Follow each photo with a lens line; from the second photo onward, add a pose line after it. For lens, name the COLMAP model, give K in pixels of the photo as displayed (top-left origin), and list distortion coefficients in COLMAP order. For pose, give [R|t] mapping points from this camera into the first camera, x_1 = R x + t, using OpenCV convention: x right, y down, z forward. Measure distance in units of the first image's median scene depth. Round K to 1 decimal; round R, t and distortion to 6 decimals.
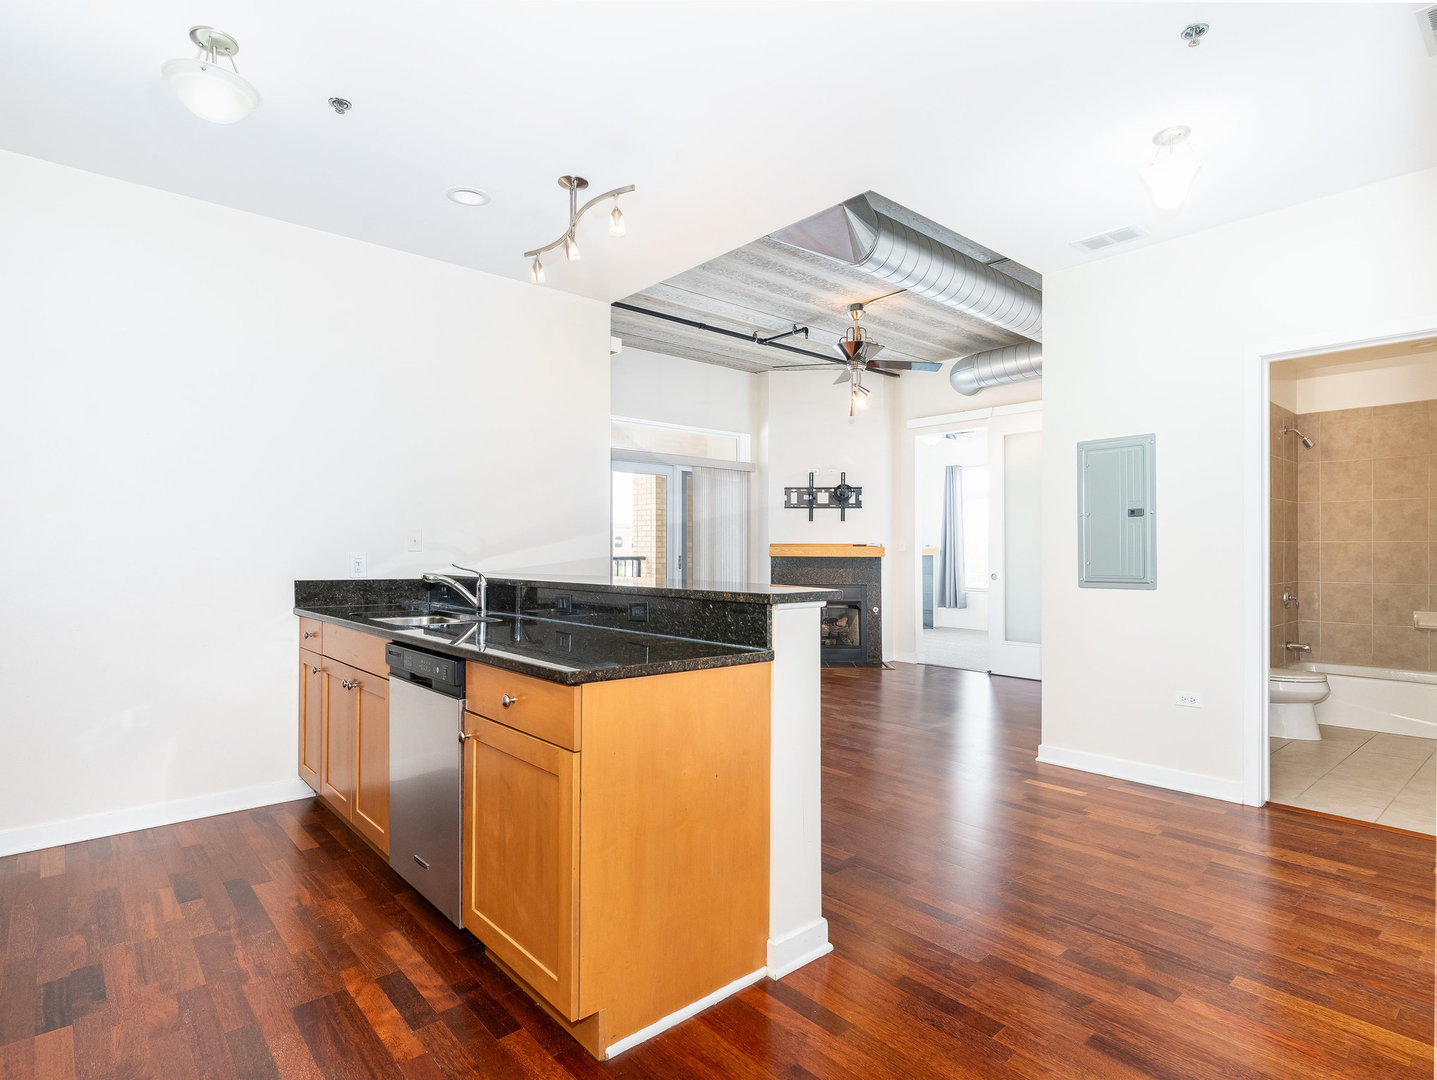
lens RADIAL K [[771.6, 0, 728.7], [0, 771.6, 545.7], [0, 0, 1]] dist [0.004734, -0.003984]
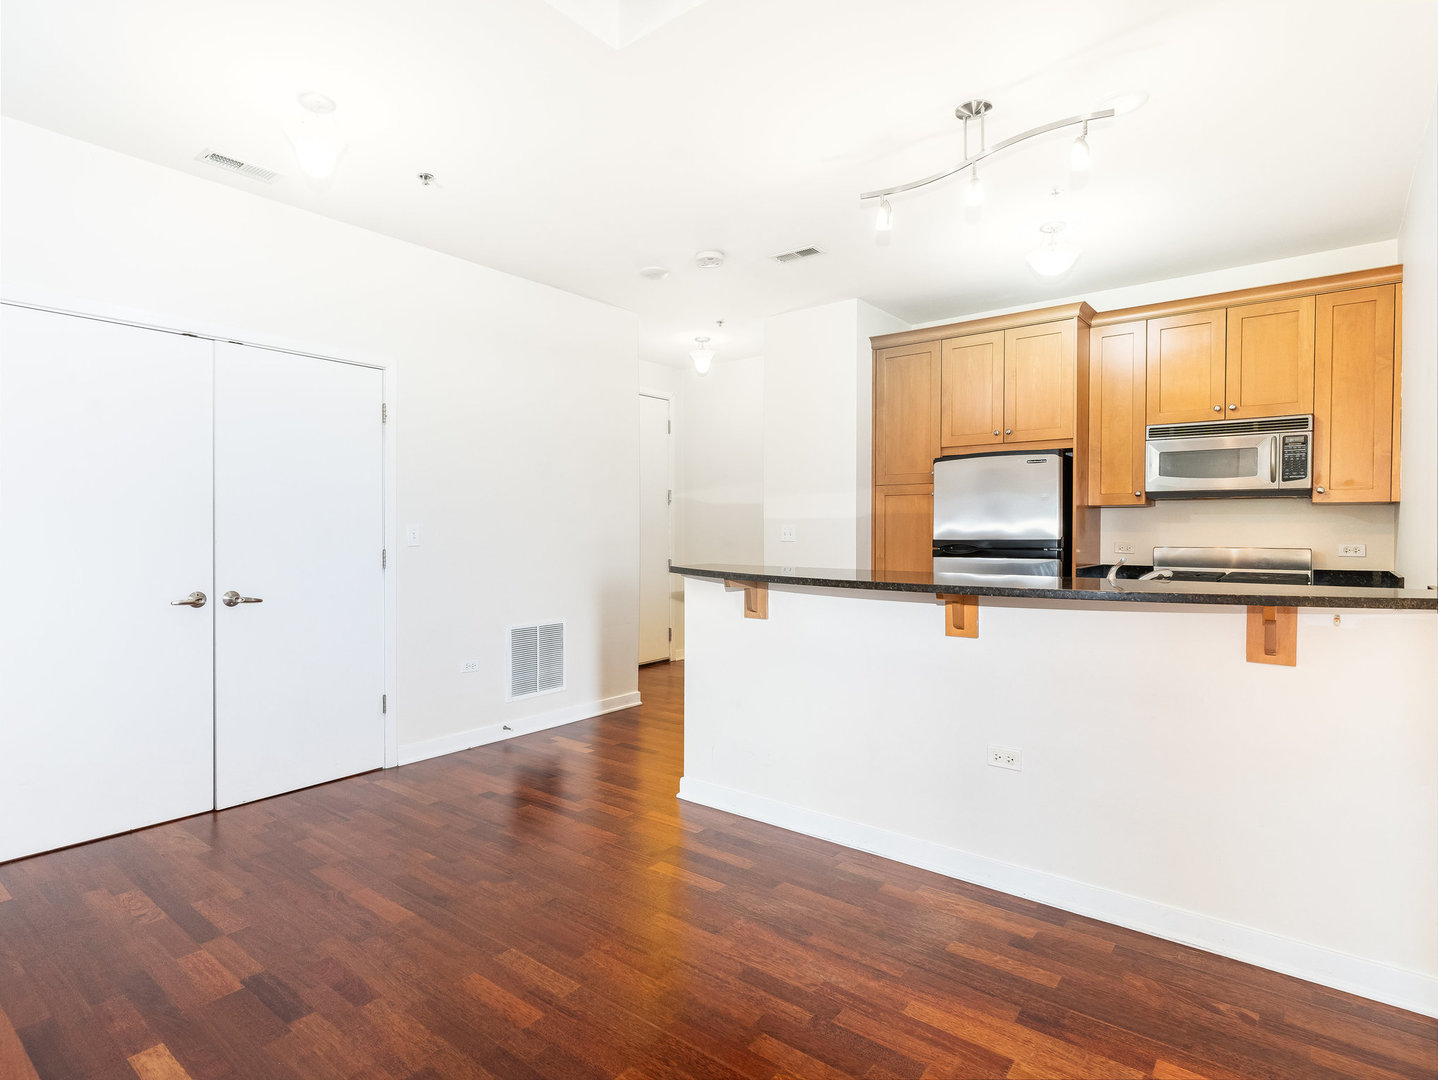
lens RADIAL K [[772.1, 0, 729.8], [0, 772.1, 535.0], [0, 0, 1]] dist [0.004734, -0.003984]
pose [[-0.985239, 0.000539, -0.171185, 0.208955], [0.000448, 1.000000, 0.000572, -0.004364], [0.171185, 0.000487, -0.985239, 1.790240]]
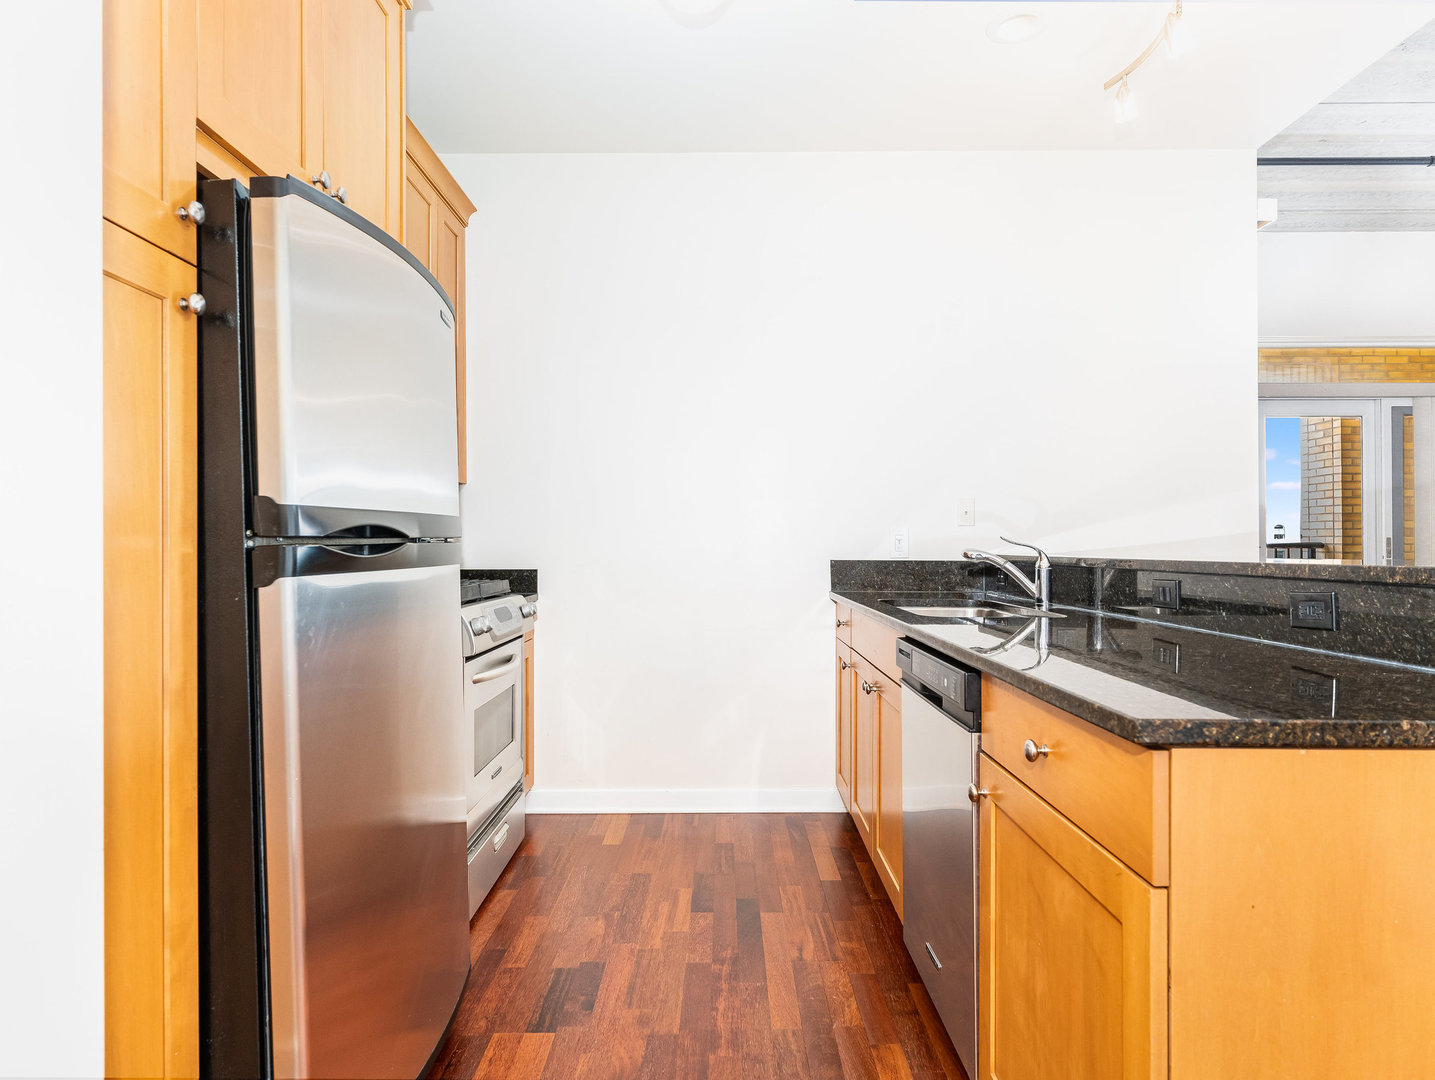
lens RADIAL K [[833.5, 0, 711.9], [0, 833.5, 543.9], [0, 0, 1]] dist [-0.002007, 0.004065]
pose [[0.738429, -0.008761, -0.674275, -0.025197], [0.012161, 0.999926, 0.000326, 0.024551], [0.674222, -0.008440, 0.738480, 0.214902]]
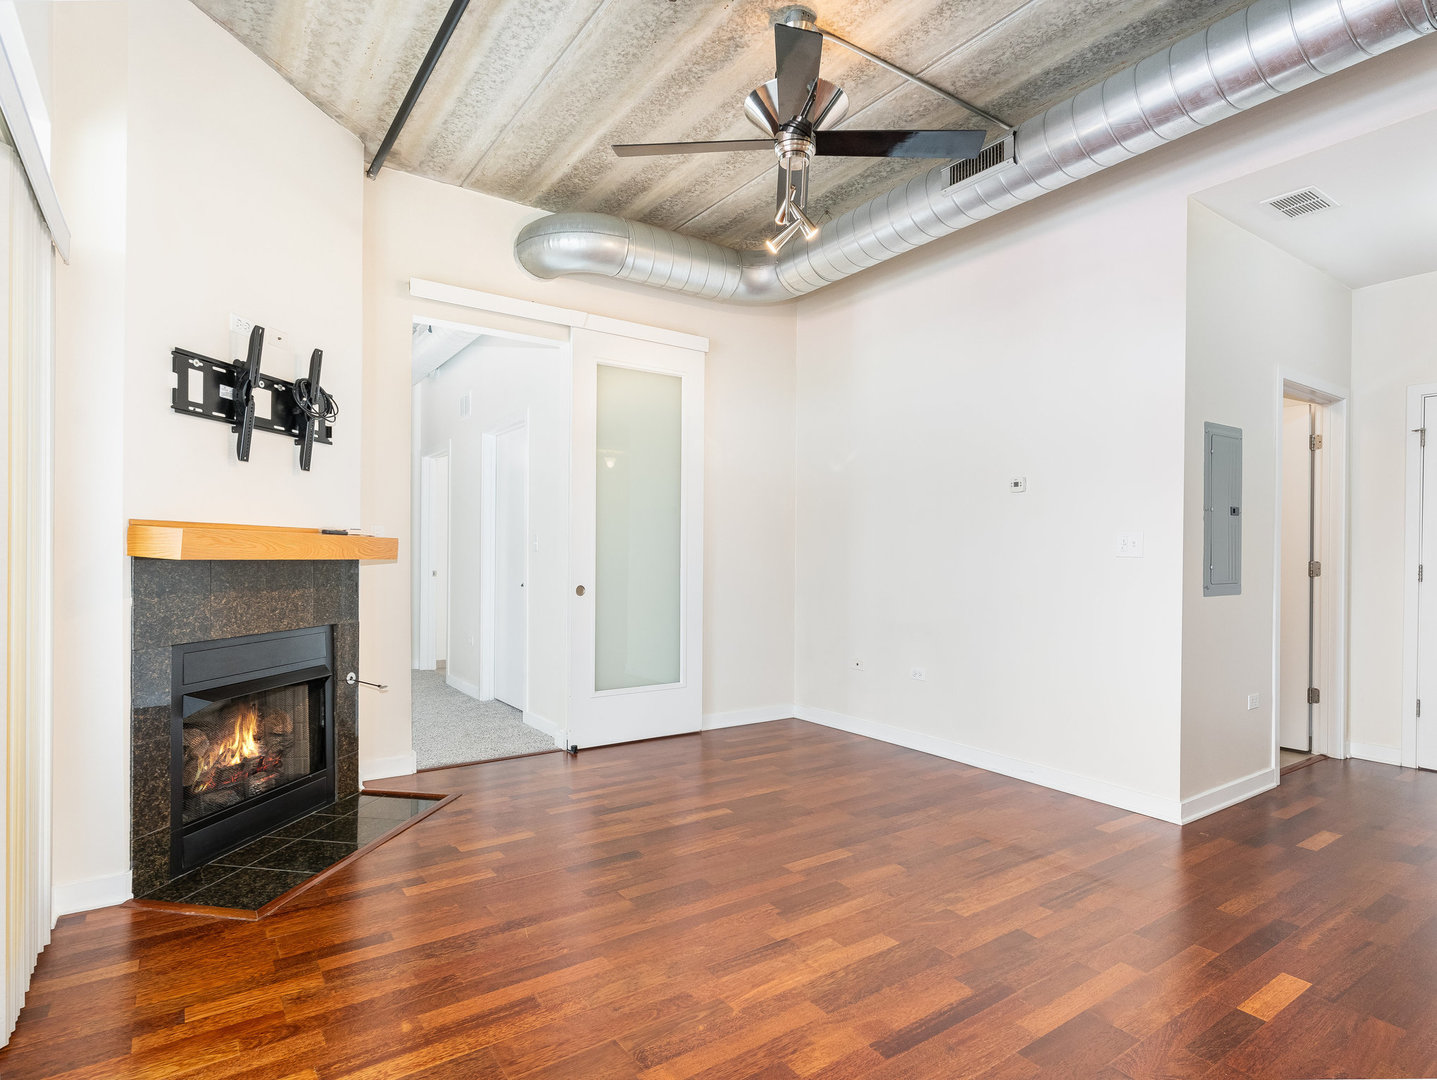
lens RADIAL K [[771.6, 0, 730.2], [0, 771.6, 554.7], [0, 0, 1]] dist [0.004734, -0.003984]
pose [[0.114447, 0.000315, 0.993429, -0.560174], [-0.015120, 0.999885, 0.001425, 0.018719], [-0.993314, -0.015184, 0.114439, 1.838705]]
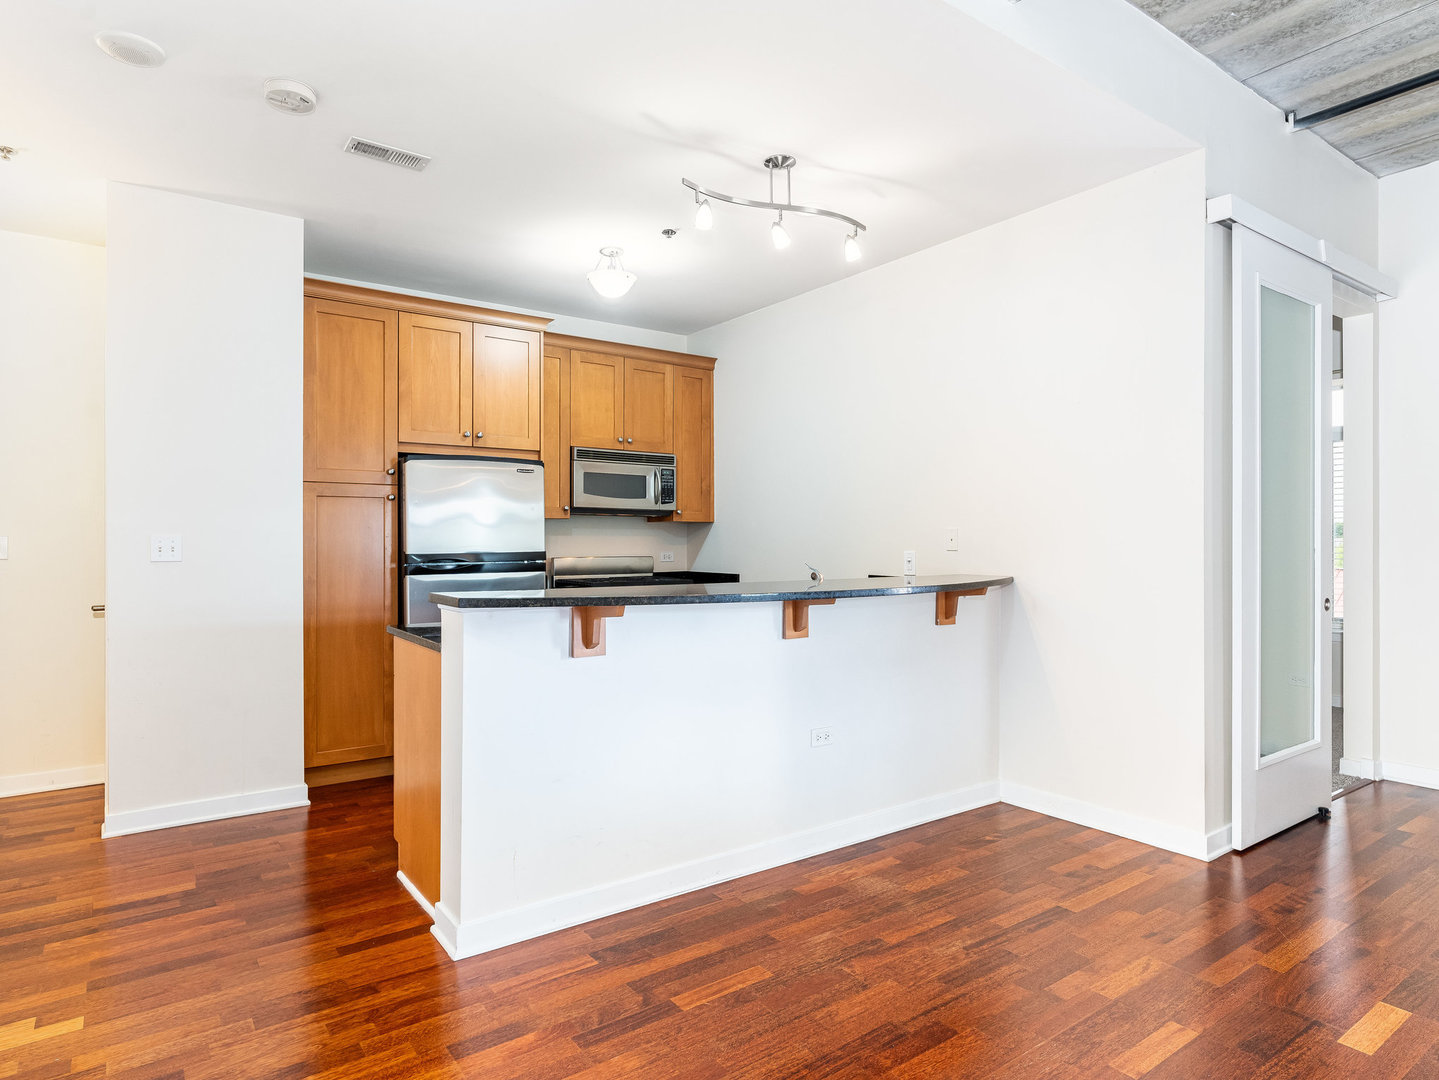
lens RADIAL K [[835.8, 0, 729.1], [0, 835.8, 533.1], [0, 0, 1]] dist [-0.002007, 0.004065]
pose [[-0.110083, -0.011781, -0.993853, 0.825445], [0.009859, 0.999868, -0.012945, -0.006208], [0.993873, -0.011224, -0.109952, 1.029827]]
